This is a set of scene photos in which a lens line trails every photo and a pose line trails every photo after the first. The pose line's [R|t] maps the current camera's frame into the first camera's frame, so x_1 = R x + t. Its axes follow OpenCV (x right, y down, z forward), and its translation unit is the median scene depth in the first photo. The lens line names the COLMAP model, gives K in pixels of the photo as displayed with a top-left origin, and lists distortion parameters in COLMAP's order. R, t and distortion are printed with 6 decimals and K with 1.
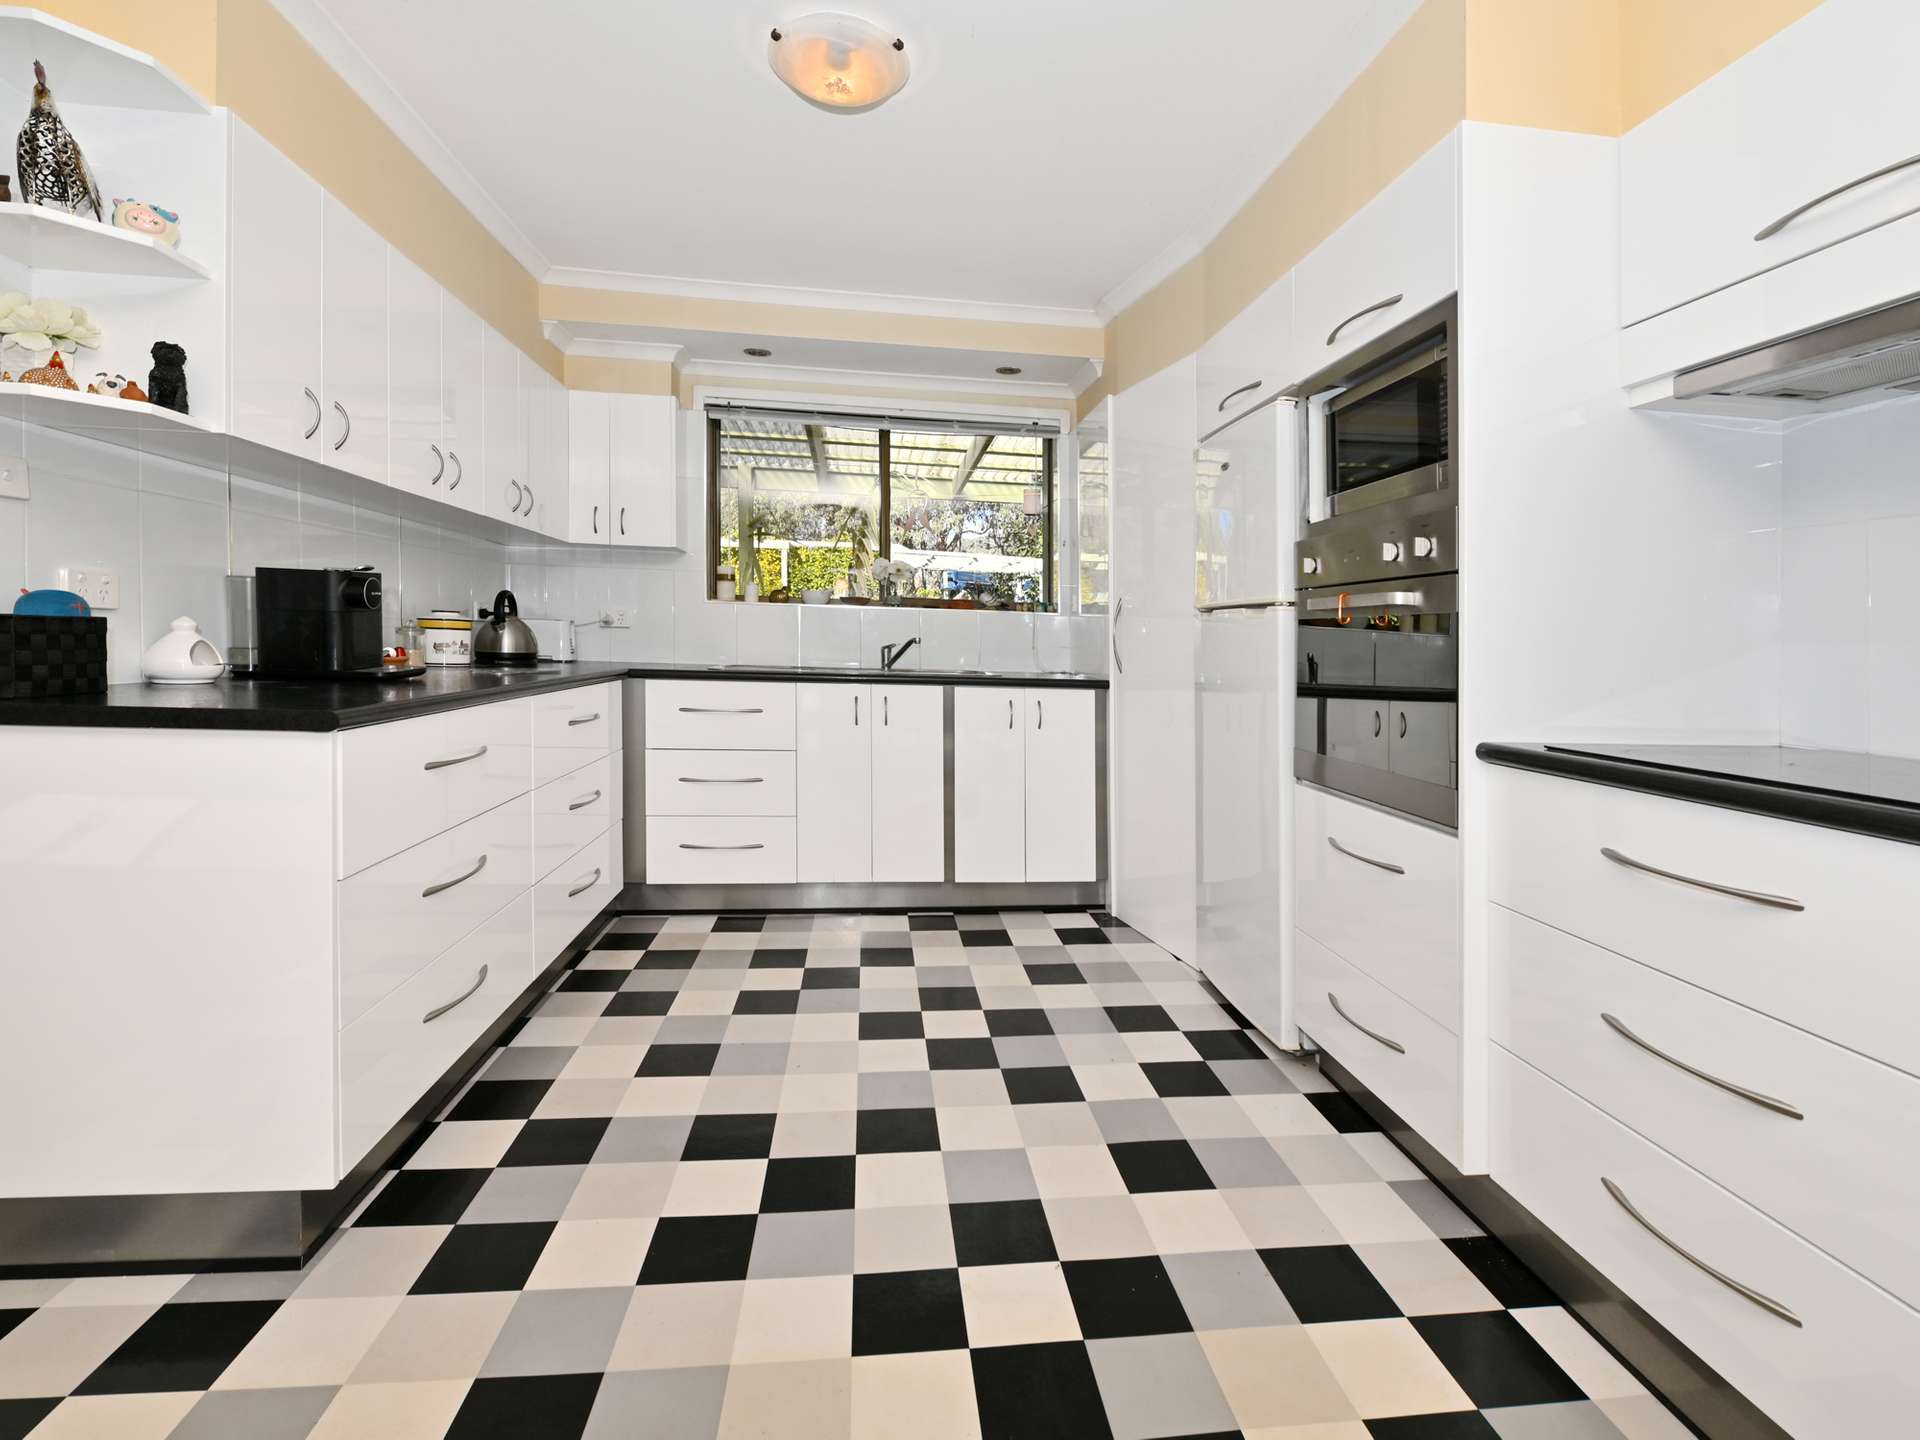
lens RADIAL K [[885.8, 0, 930.2], [0, 885.8, 718.4], [0, 0, 1]] dist [-0.017063, -0.000898]
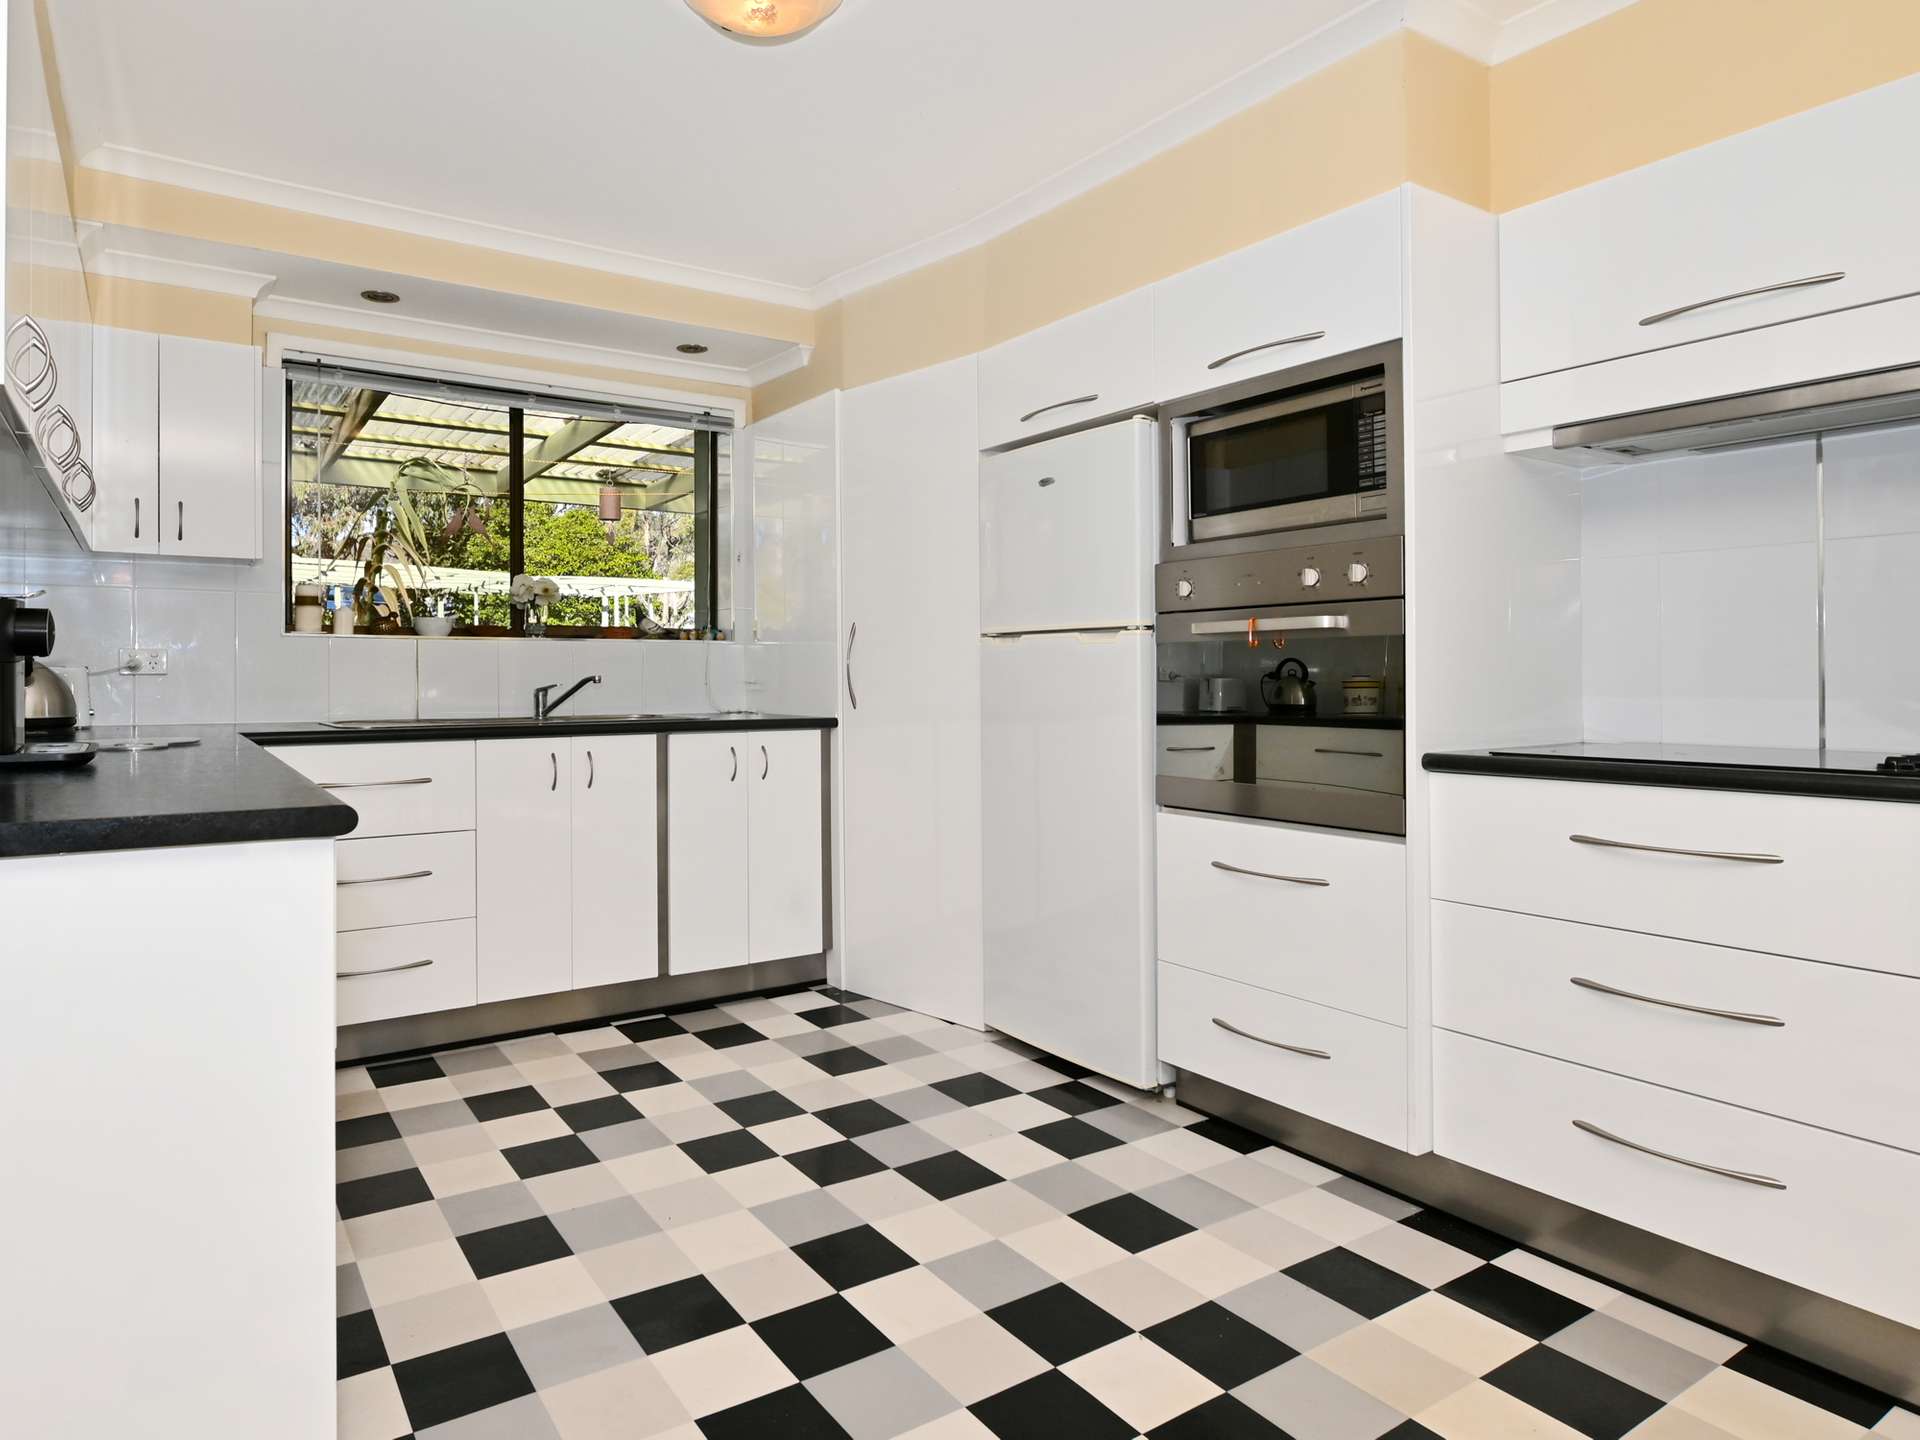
lens RADIAL K [[1053.5, 0, 959.5], [0, 1053.5, 761.6], [0, 0, 1]] dist [-0.016028, -0.000722]
pose [[0.913728, -0.064384, 0.401192, -0.200520], [0.065552, 0.997790, 0.010830, -0.006725], [-0.401003, 0.016403, 0.915930, 0.019014]]
